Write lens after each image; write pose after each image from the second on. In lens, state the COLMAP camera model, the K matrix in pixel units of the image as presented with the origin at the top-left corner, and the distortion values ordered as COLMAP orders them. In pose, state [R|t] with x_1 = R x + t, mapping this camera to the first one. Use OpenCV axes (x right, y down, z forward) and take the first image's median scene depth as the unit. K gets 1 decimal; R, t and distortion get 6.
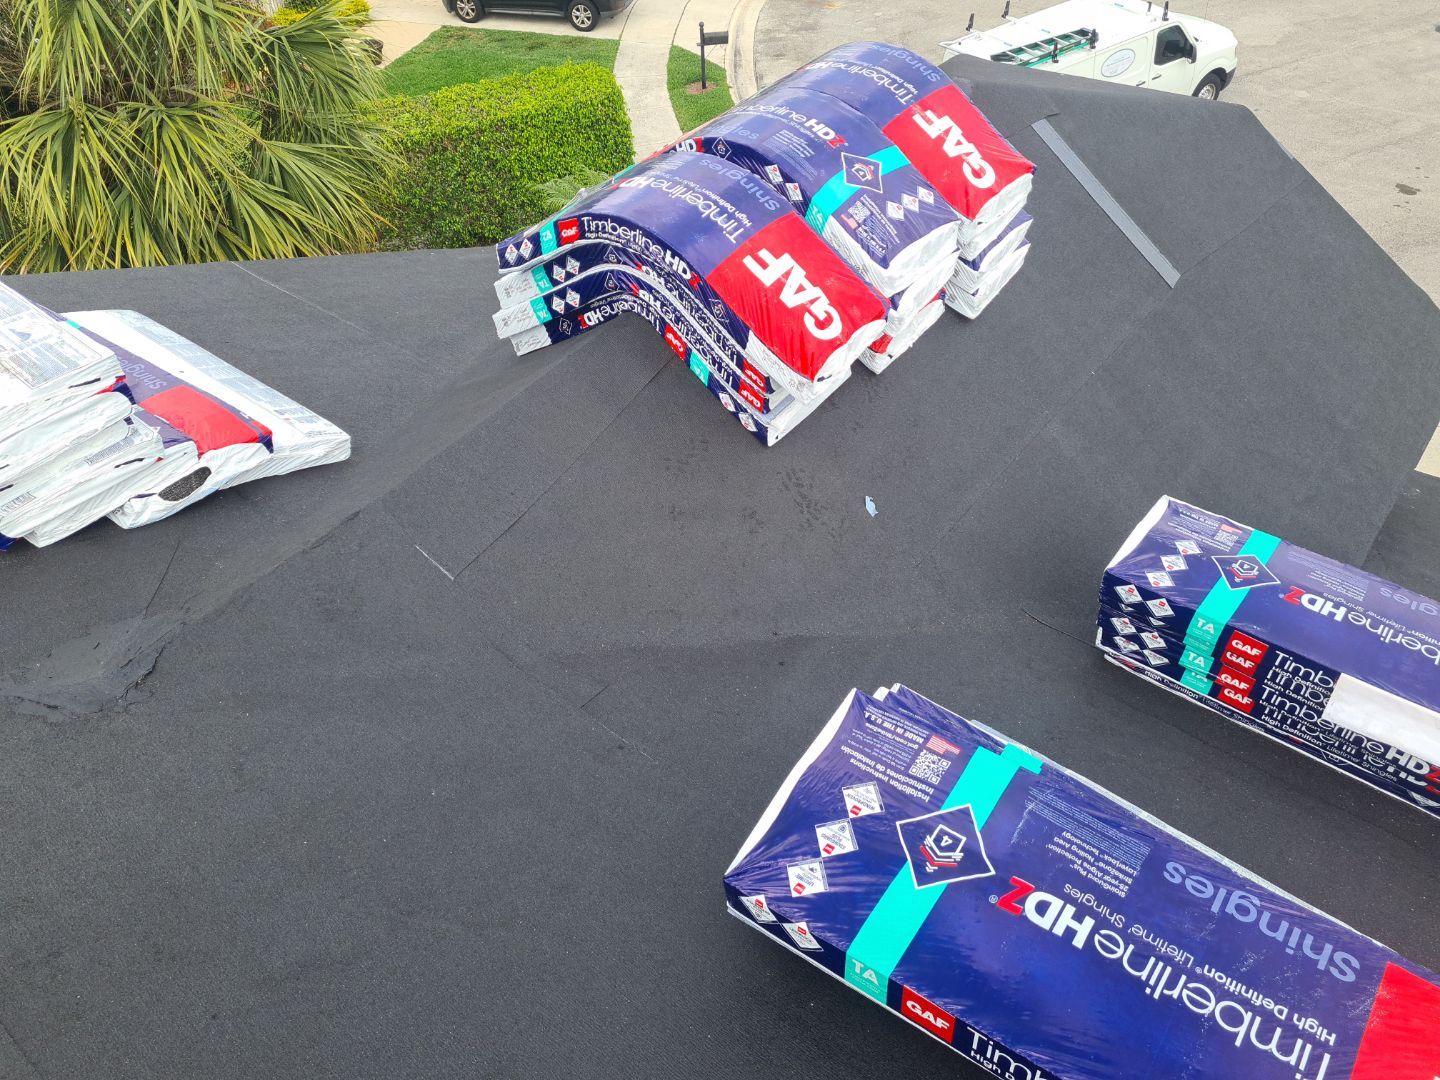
lens RADIAL K [[1086.4, 0, 694.0], [0, 1086.4, 509.8], [0, 0, 1]] dist [0.069997, -0.051991]
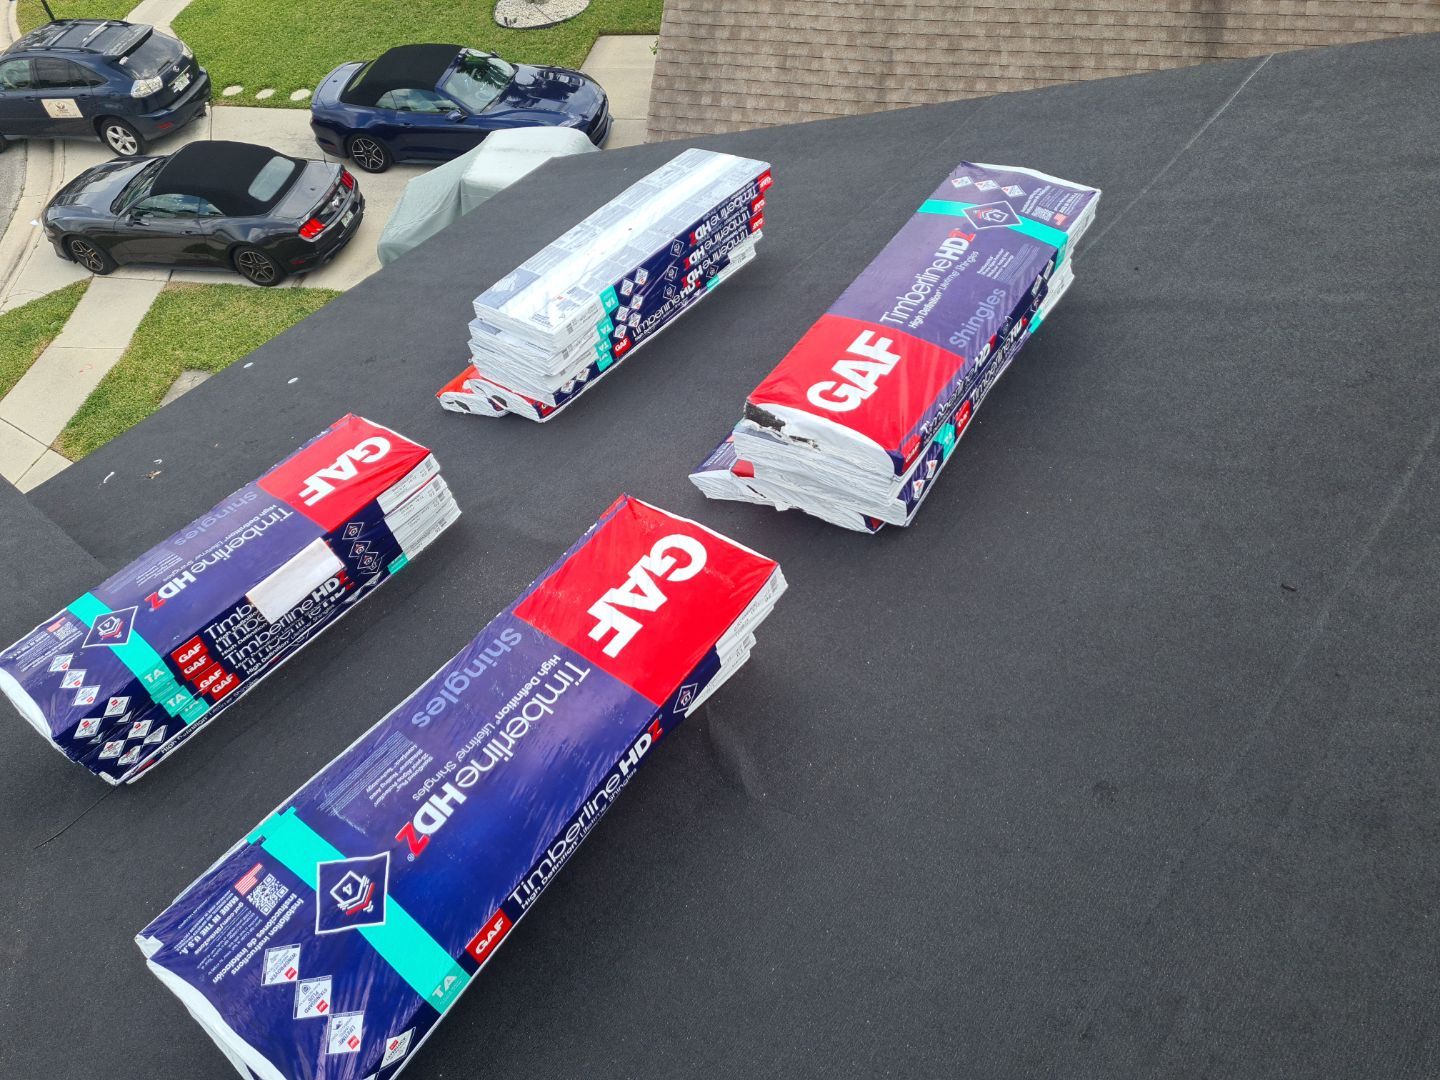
lens RADIAL K [[1086.4, 0, 712.4], [0, 1086.4, 540.6], [0, 0, 1]] dist [0.069997, -0.051991]
pose [[0.018658, -0.719542, 0.694198, -0.163488], [0.728529, 0.485309, 0.483446, -0.077344], [-0.684761, 0.496723, 0.533262, 0.003228]]
